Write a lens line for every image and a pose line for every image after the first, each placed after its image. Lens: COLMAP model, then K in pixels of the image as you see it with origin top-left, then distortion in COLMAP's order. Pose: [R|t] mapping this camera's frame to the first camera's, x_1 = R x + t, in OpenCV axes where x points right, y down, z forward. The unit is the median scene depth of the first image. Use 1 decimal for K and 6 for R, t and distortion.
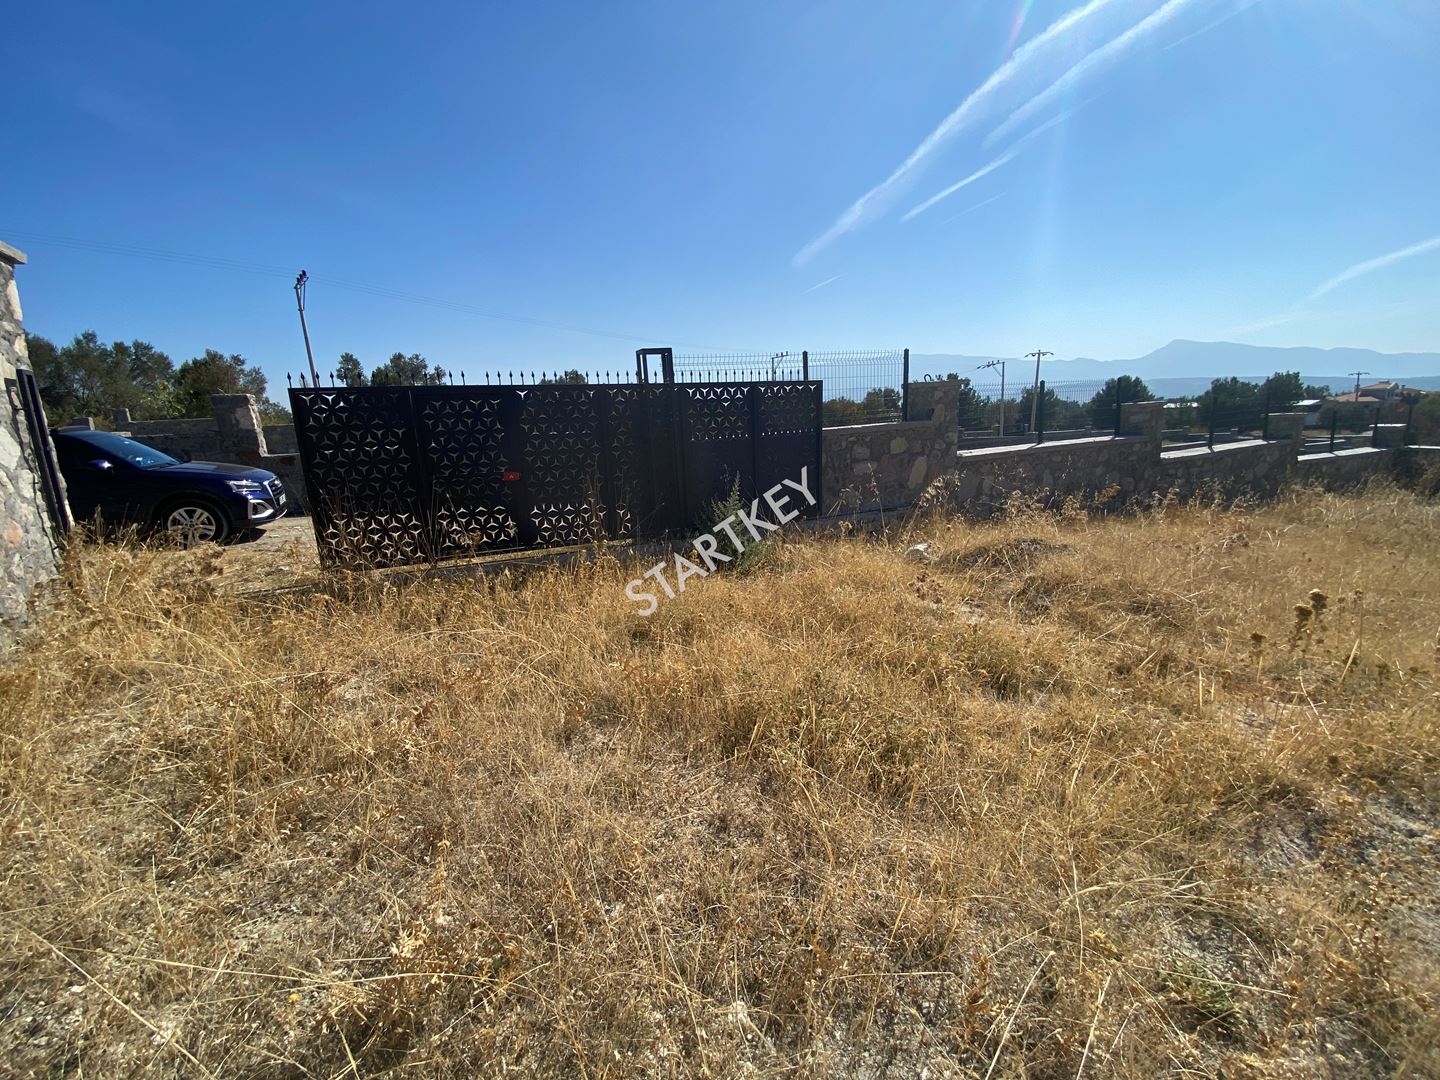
lens RADIAL K [[579.0, 0, 708.9], [0, 579.0, 545.7], [0, 0, 1]] dist [0.013885, -0.017475]
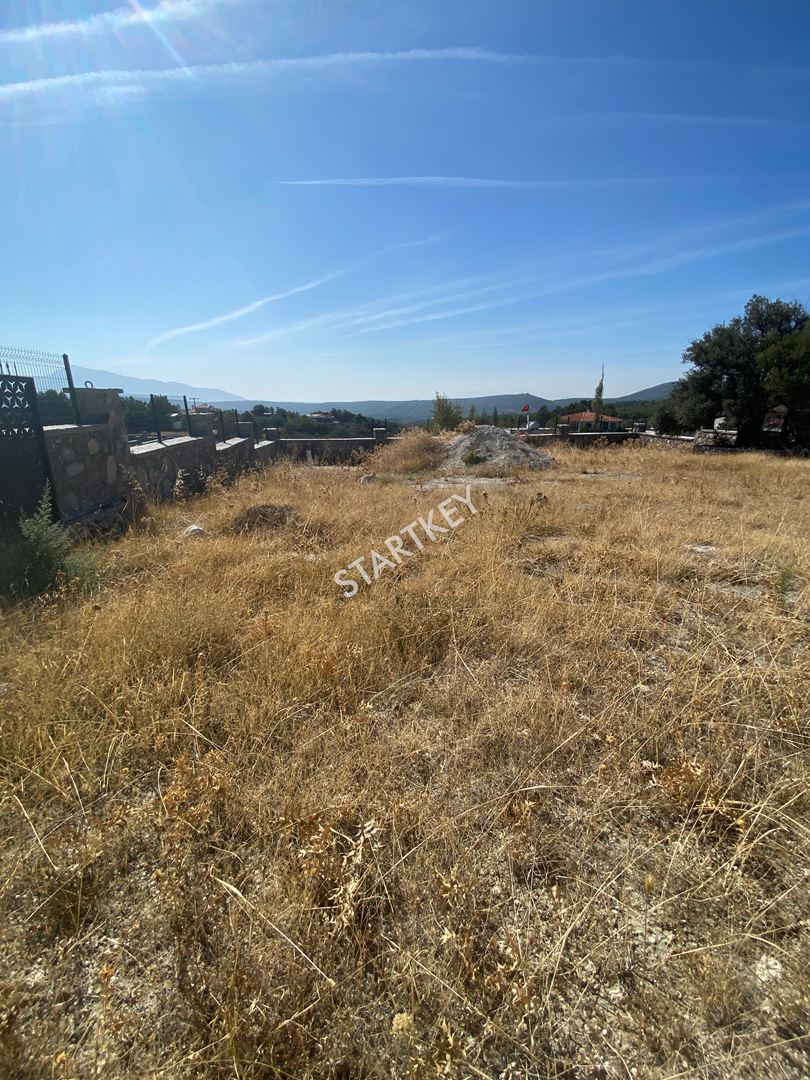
lens RADIAL K [[434.3, 0, 402.8], [0, 434.3, 540.2], [0, 0, 1]] dist [0.013885, -0.017475]
pose [[0.288907, -0.229953, 0.929330, -0.332298], [0.187020, 0.965578, 0.180783, -0.050582], [-0.938912, 0.121573, 0.321968, 0.254147]]
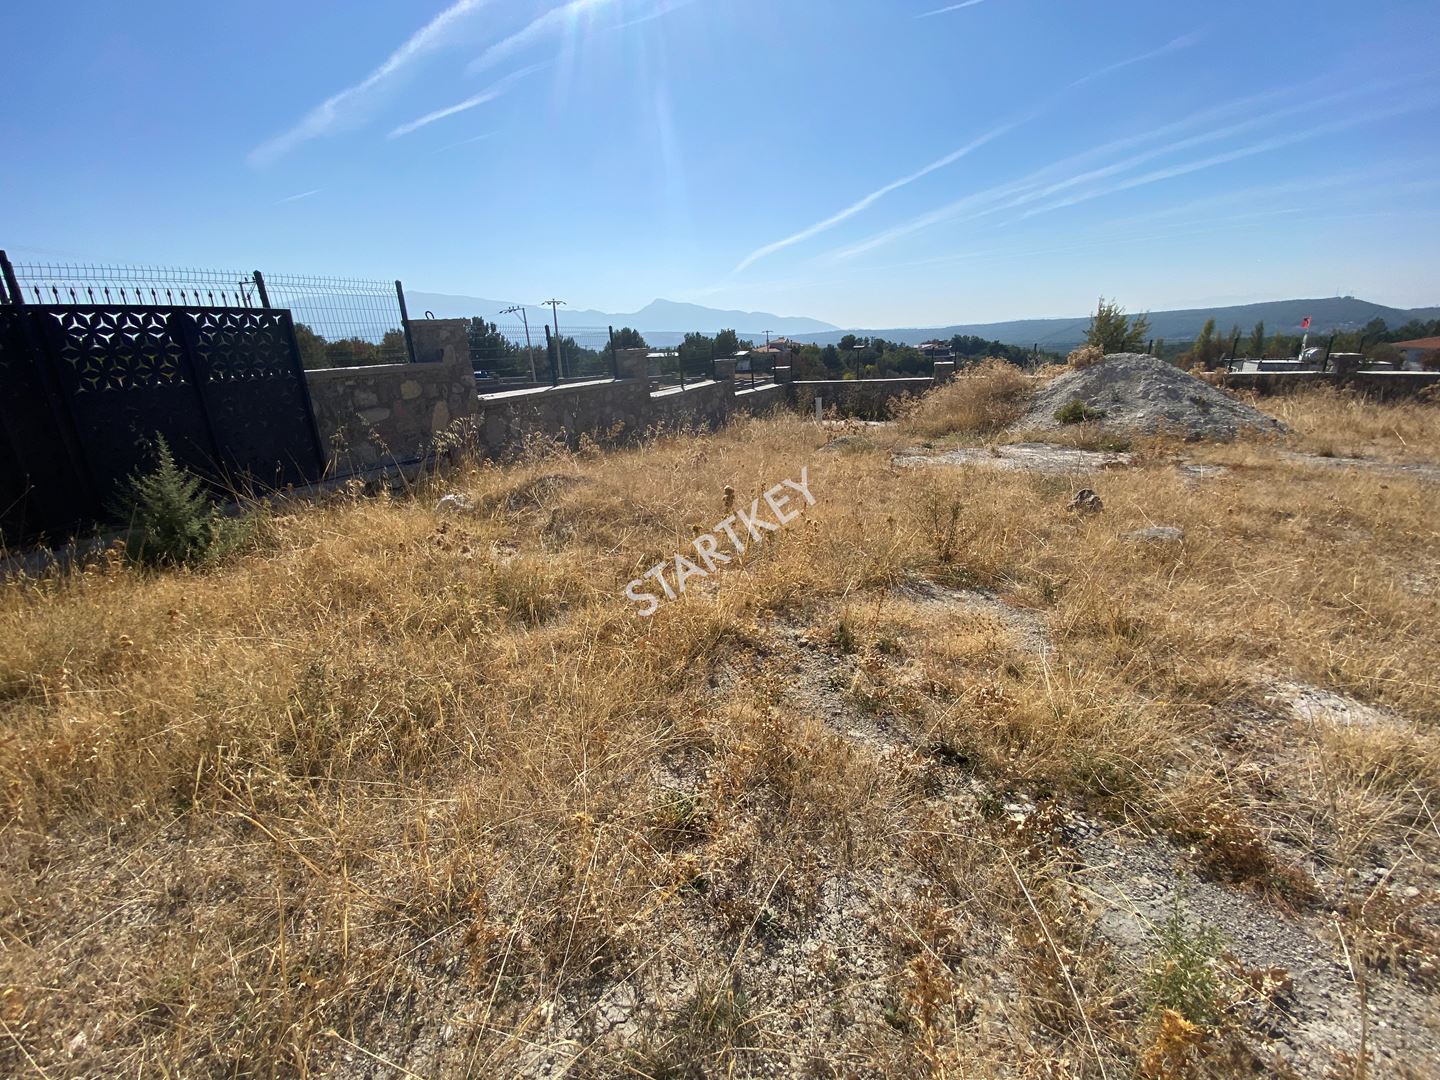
lens RADIAL K [[579.0, 0, 711.9], [0, 579.0, 547.8], [0, 0, 1]] dist [0.013885, -0.017475]
pose [[0.737520, -0.200309, 0.644935, 0.042854], [0.141863, 0.979643, 0.142037, 0.008775], [-0.660257, -0.013263, 0.750922, -0.000509]]
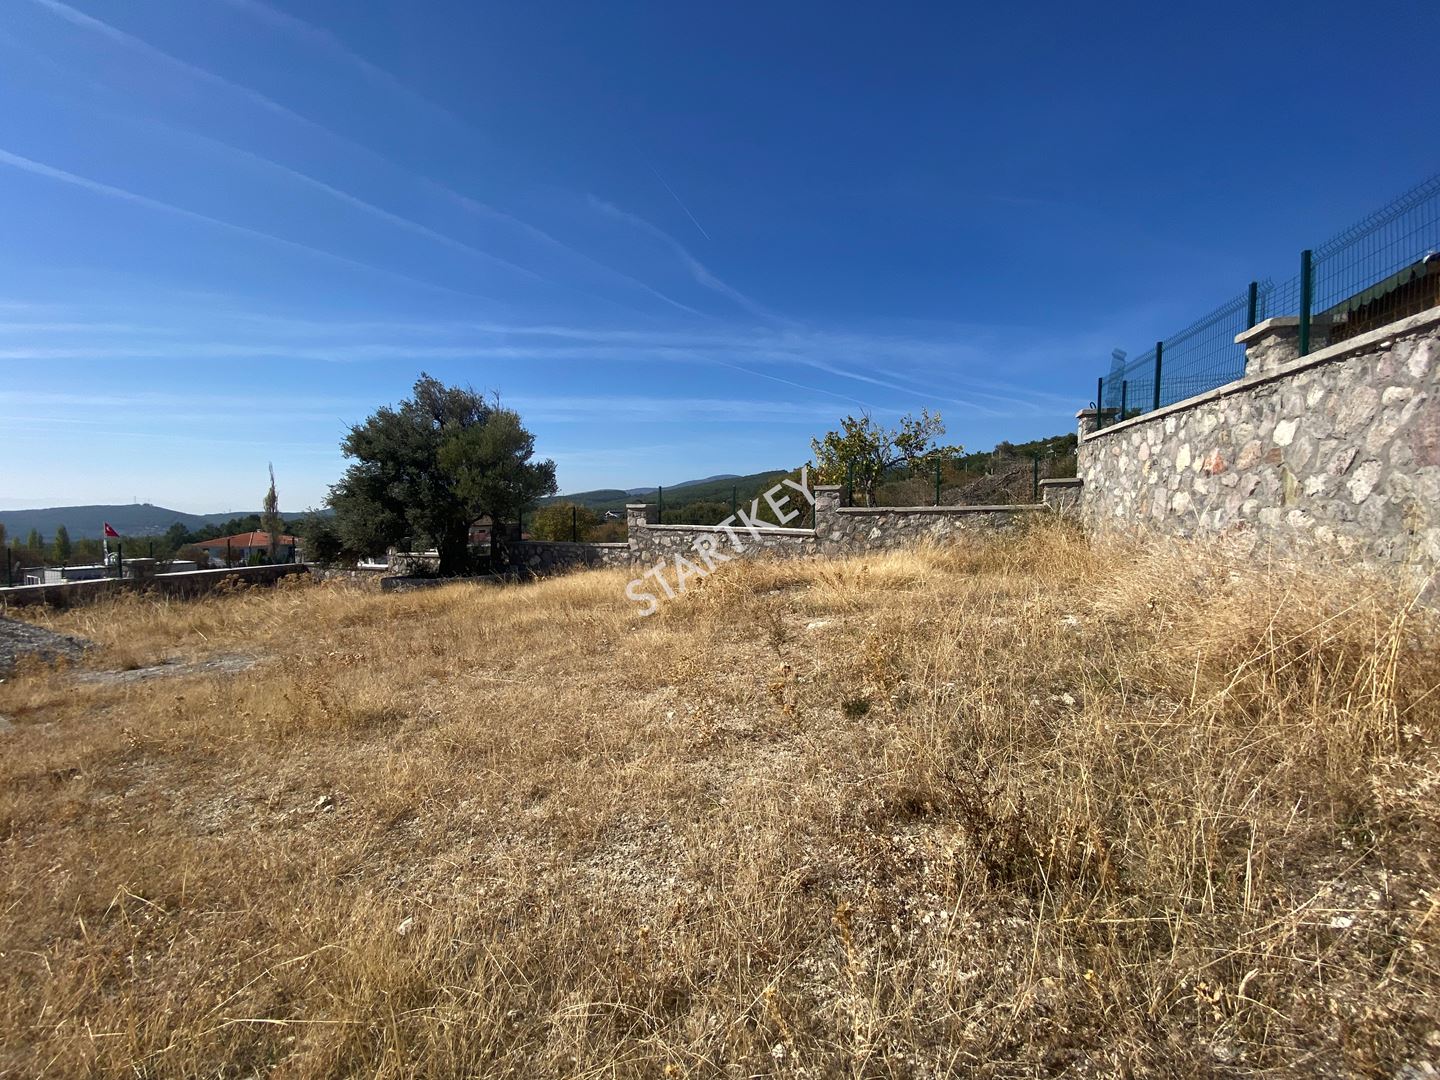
lens RADIAL K [[579.0, 0, 720.5], [0, 579.0, 540.8], [0, 0, 1]] dist [0.013885, -0.017475]
pose [[-0.681197, 0.033594, 0.731329, 0.209549], [0.202621, 0.968576, 0.144239, 0.000389], [-0.703502, 0.246437, -0.666598, -0.072449]]
